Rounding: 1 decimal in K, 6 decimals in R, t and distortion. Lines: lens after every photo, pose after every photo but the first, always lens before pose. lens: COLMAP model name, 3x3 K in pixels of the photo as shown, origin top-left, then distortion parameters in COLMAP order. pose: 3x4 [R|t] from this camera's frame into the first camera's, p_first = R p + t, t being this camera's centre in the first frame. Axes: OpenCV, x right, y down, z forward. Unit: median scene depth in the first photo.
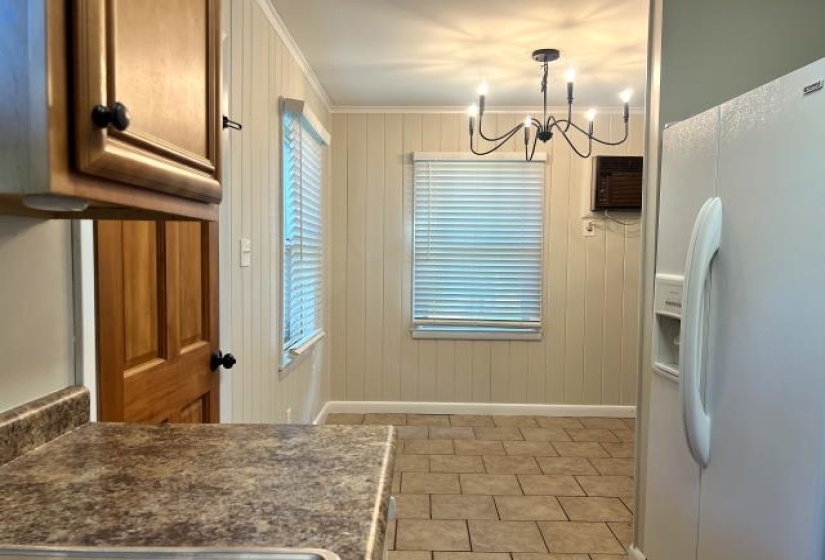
lens RADIAL K [[614.2, 0, 413.3], [0, 614.2, 286.8], [0, 0, 1]] dist [0.079153, -0.100071]
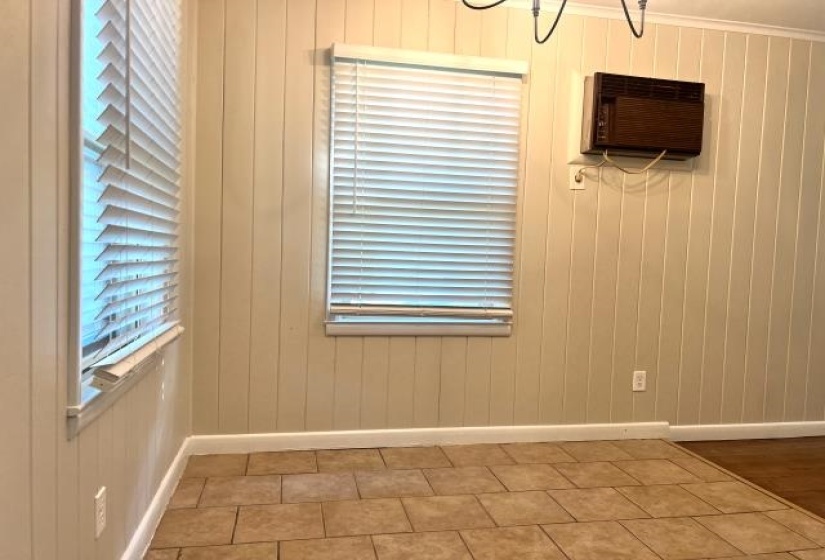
lens RADIAL K [[606.4, 0, 412.5], [0, 606.4, 280.0], [0, 0, 1]] dist [0.071105, -0.083624]
pose [[0.977230, 0.009325, 0.211978, -0.050191], [-0.009330, 0.999956, -0.000977, 0.025527], [-0.211978, -0.001023, 0.977274, 0.353197]]
